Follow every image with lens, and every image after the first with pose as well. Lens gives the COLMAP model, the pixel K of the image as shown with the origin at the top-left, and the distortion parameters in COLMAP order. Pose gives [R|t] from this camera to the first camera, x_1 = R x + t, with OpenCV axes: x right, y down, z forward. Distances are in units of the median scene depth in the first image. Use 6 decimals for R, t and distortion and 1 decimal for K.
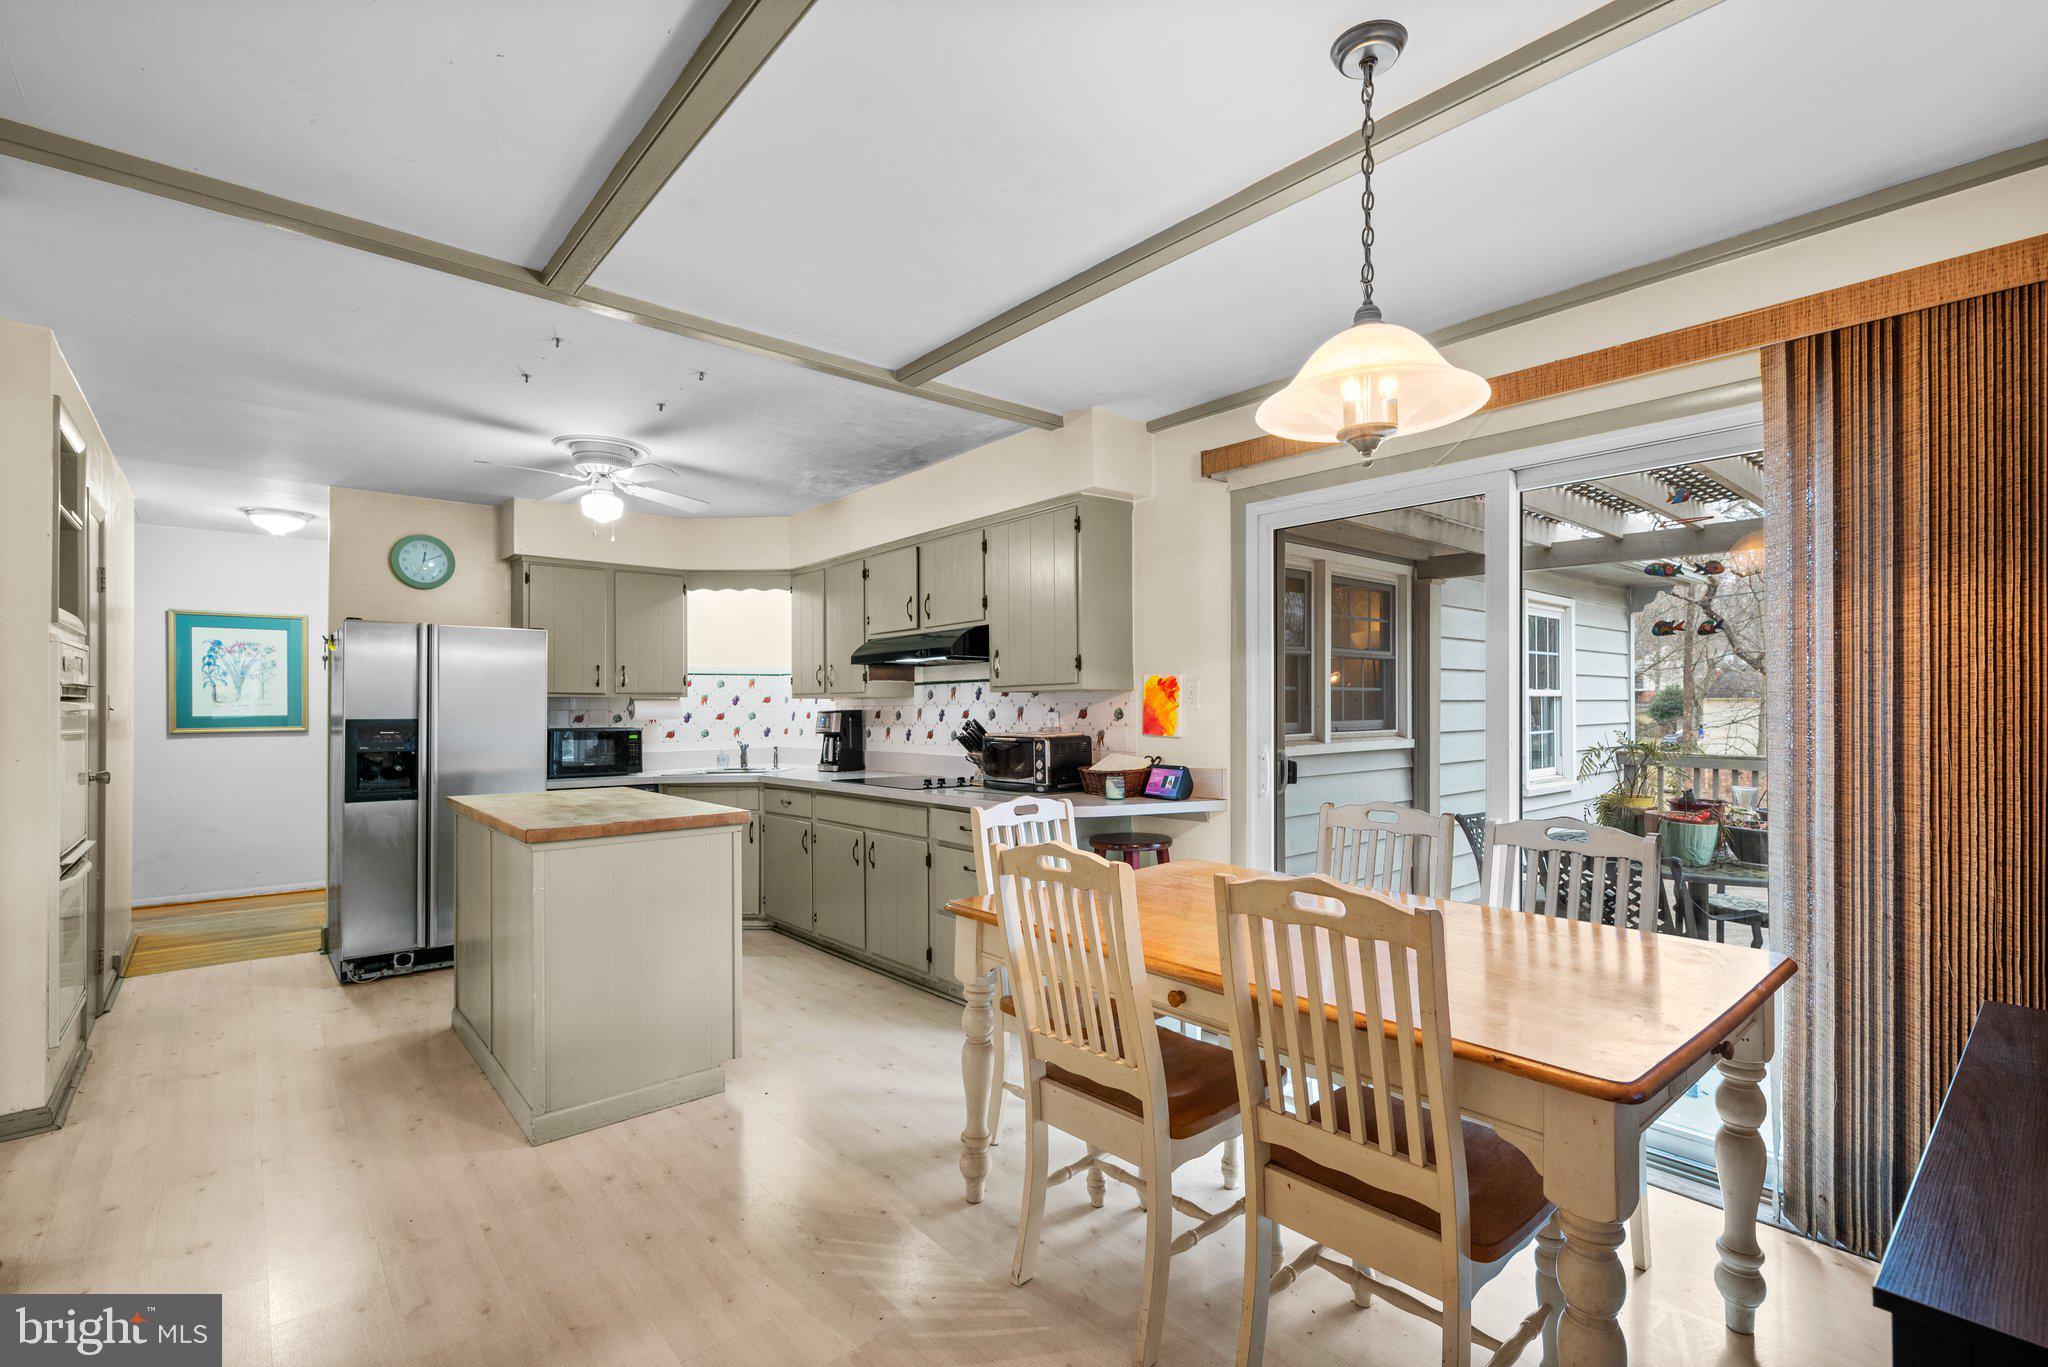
lens RADIAL K [[916.0, 0, 1022.9], [0, 916.0, 696.3], [0, 0, 1]] dist [0.001777, 0.000607]
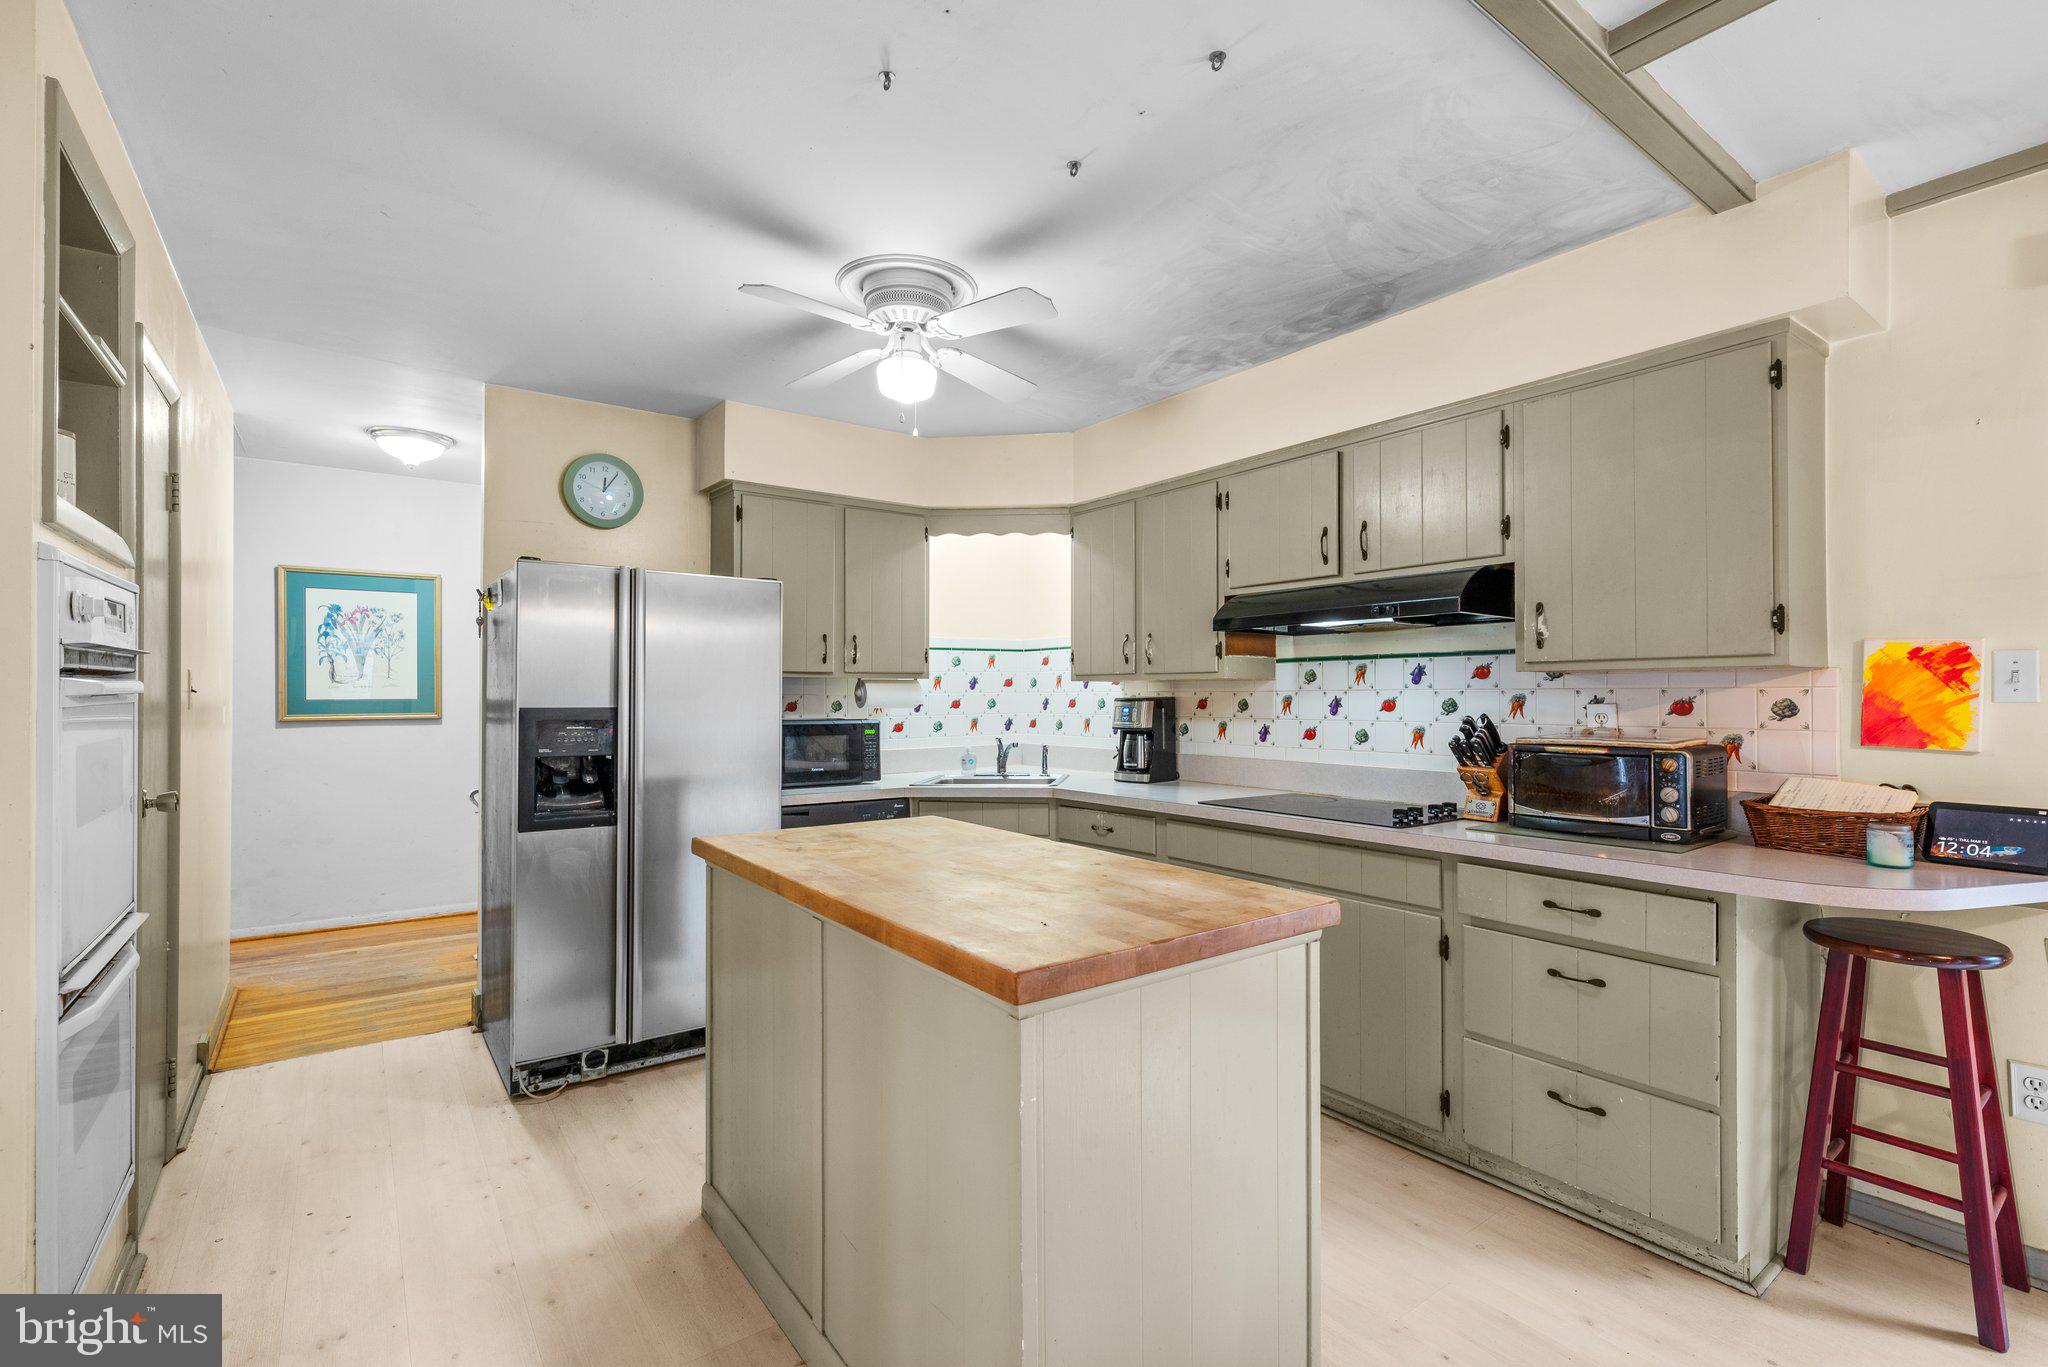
lens RADIAL K [[916.0, 0, 1027.9], [0, 916.0, 686.4], [0, 0, 1]] dist [0.001777, 0.000607]
pose [[0.997486, 0.005417, -0.070660, -0.300500], [-0.005018, 0.999971, 0.005811, 0.003561], [0.070690, -0.005442, 0.997484, 0.335821]]
